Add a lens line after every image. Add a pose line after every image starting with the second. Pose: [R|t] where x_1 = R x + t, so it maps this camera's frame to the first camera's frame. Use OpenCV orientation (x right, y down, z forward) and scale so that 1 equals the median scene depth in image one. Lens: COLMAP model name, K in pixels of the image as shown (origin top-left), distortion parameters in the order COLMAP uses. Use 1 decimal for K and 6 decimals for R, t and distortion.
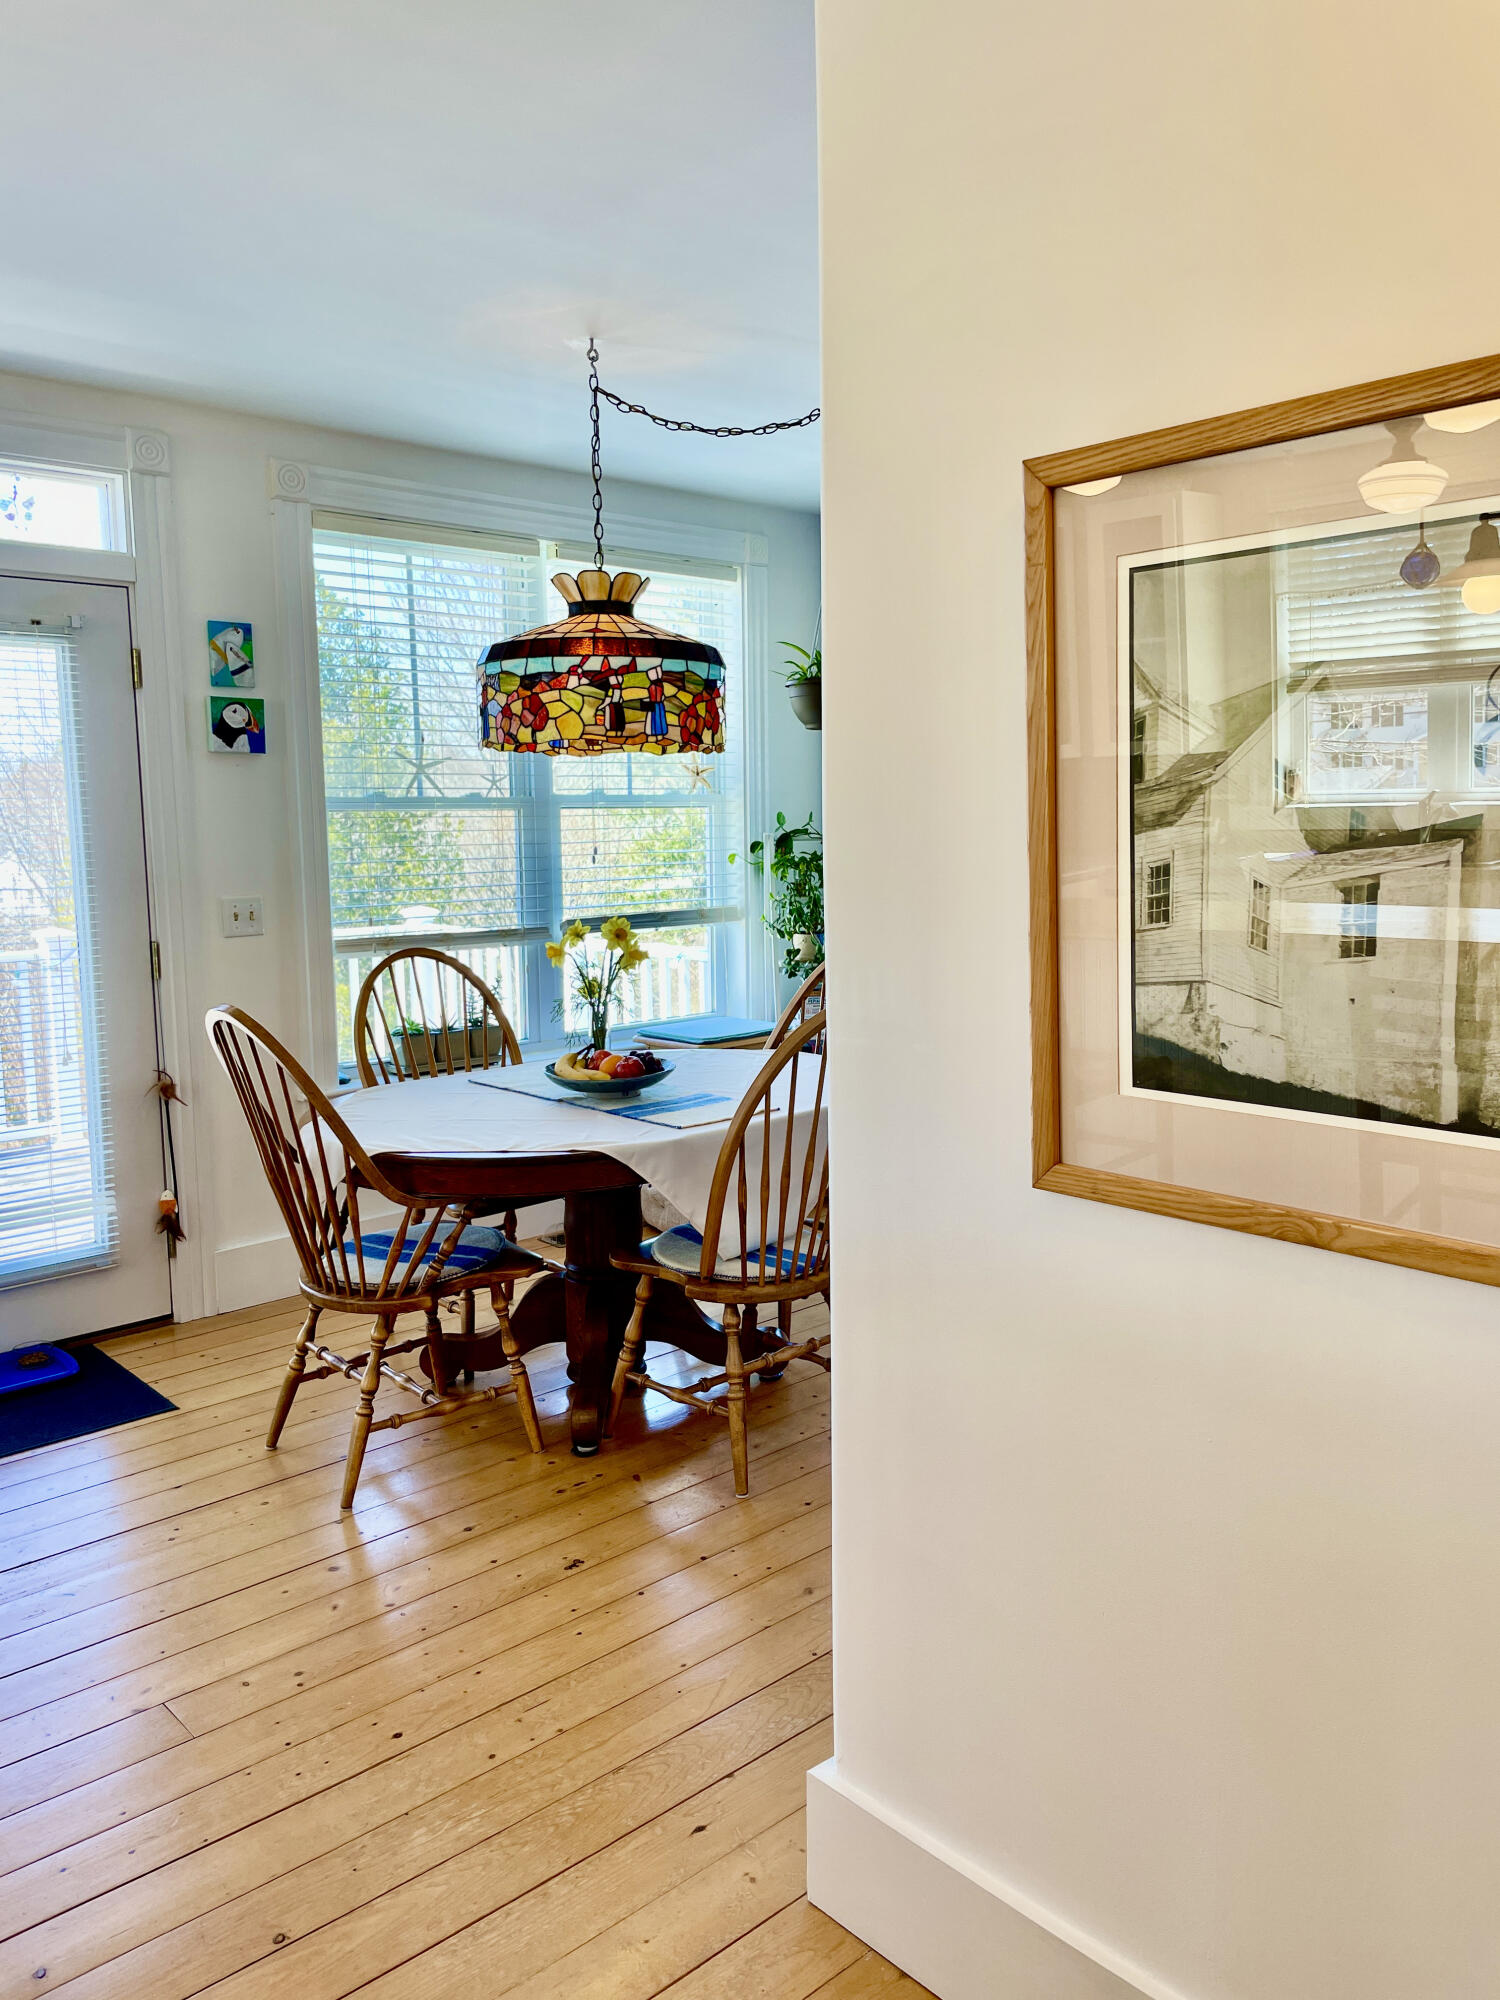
lens RADIAL K [[1517.2, 0, 773.6], [0, 1517.2, 990.9], [0, 0, 1]] dist [0.089584, -0.117943]
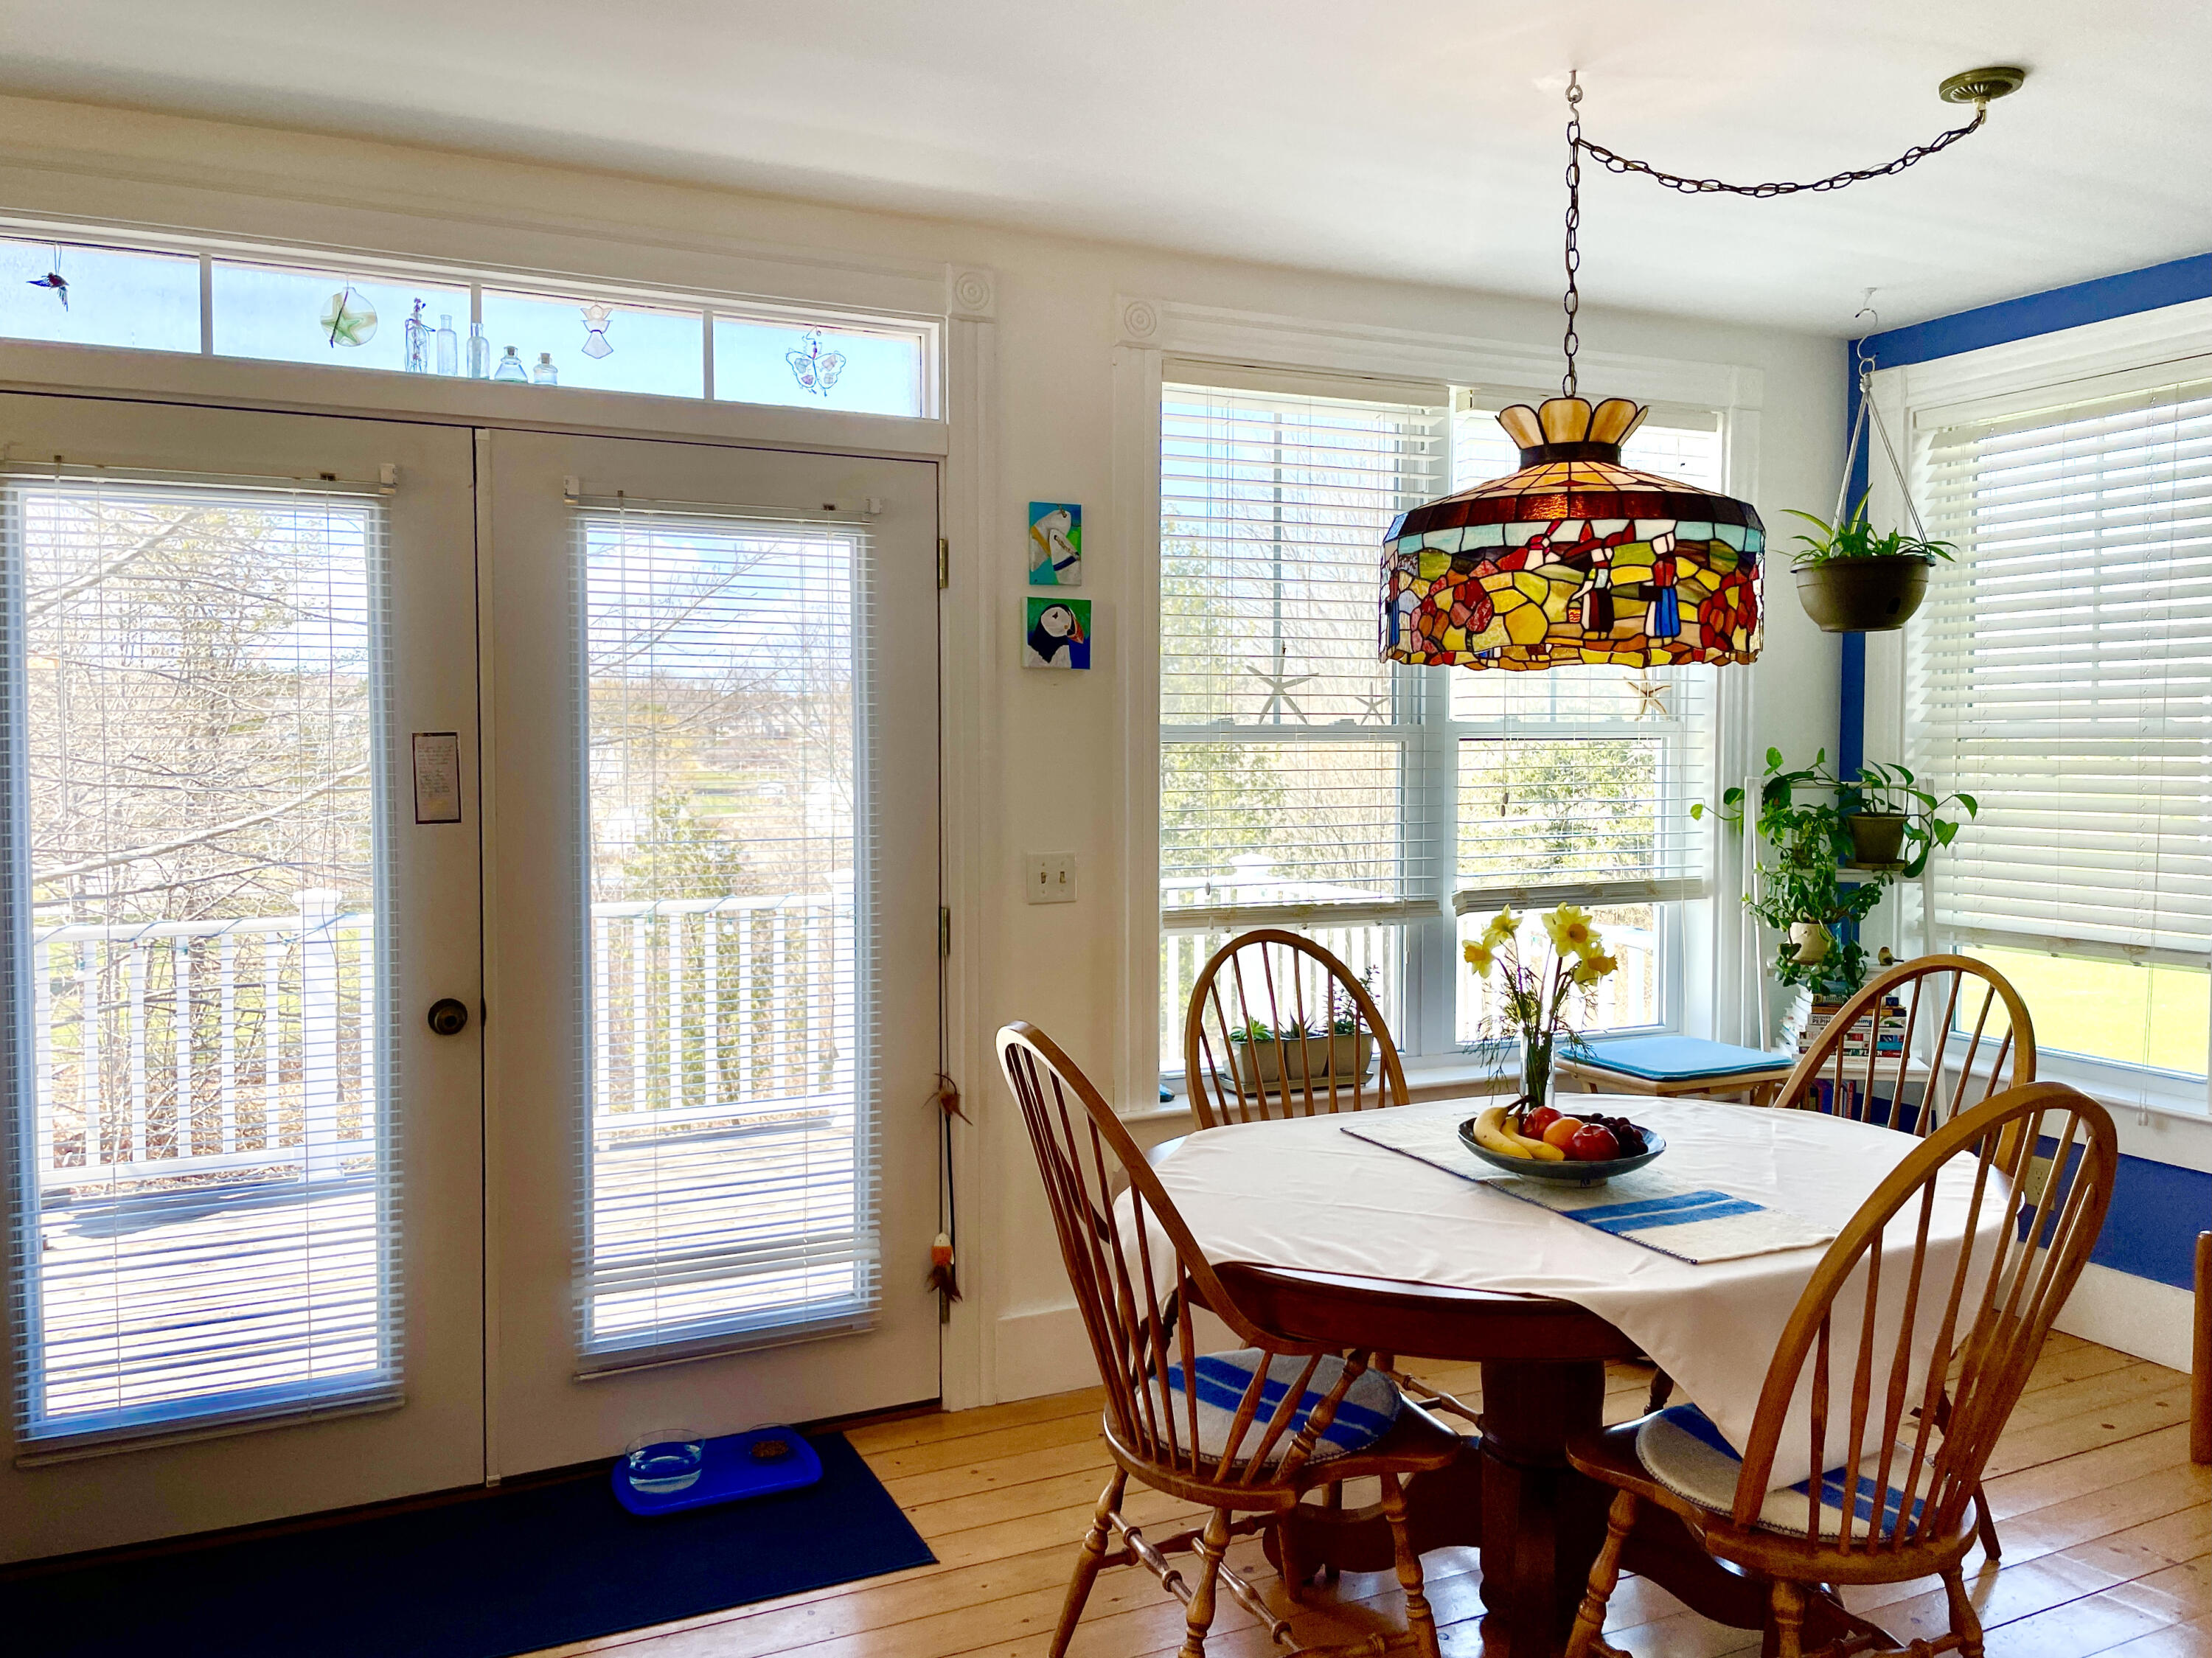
lens RADIAL K [[1677.9, 0, 1108.8], [0, 1677.9, 811.5], [0, 0, 1]] dist [0.089584, -0.117943]
pose [[0.955630, 0.025428, -0.293469, -0.086391], [-0.045970, 0.996934, -0.063315, -0.036137], [0.290960, 0.073996, 0.953869, 0.239963]]
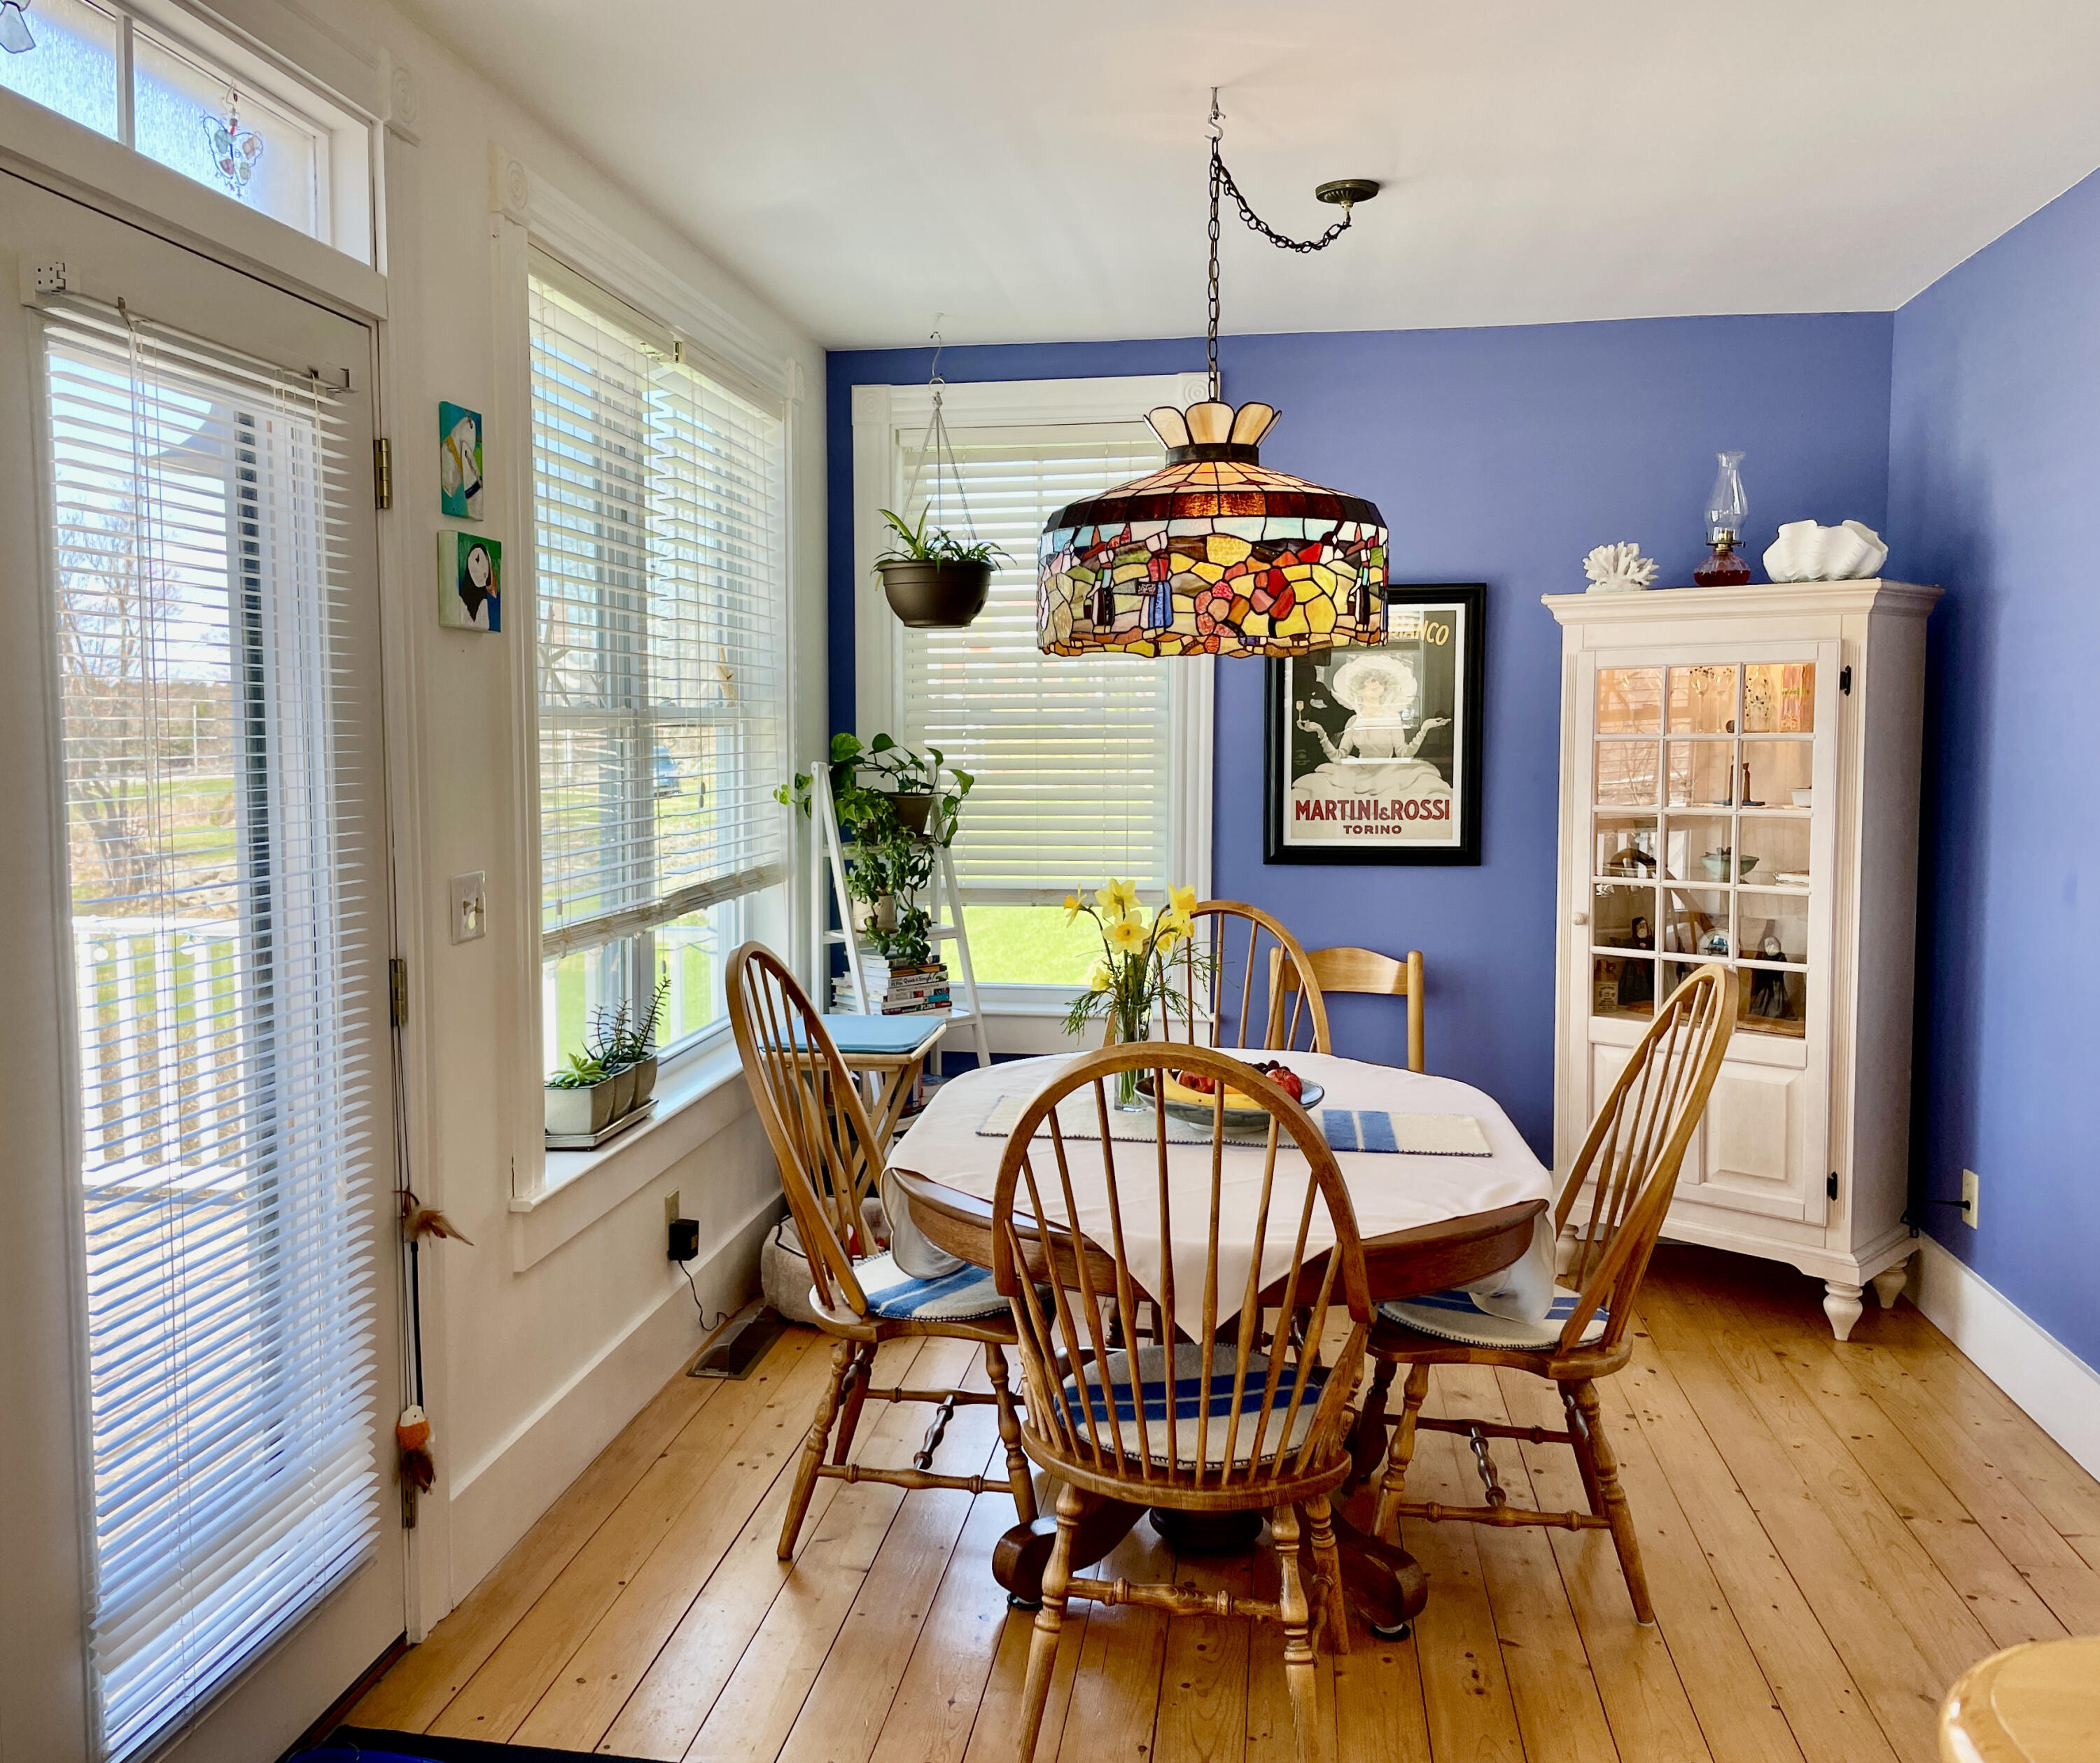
lens RADIAL K [[1758.9, 0, 975.7], [0, 1758.9, 874.6], [0, 0, 1]] dist [0.068133, -0.100403]
pose [[0.790634, -0.041987, 0.610848, -0.750930], [0.064744, 0.997786, -0.015215, -0.047623], [-0.608857, 0.051578, 0.791601, 0.429489]]
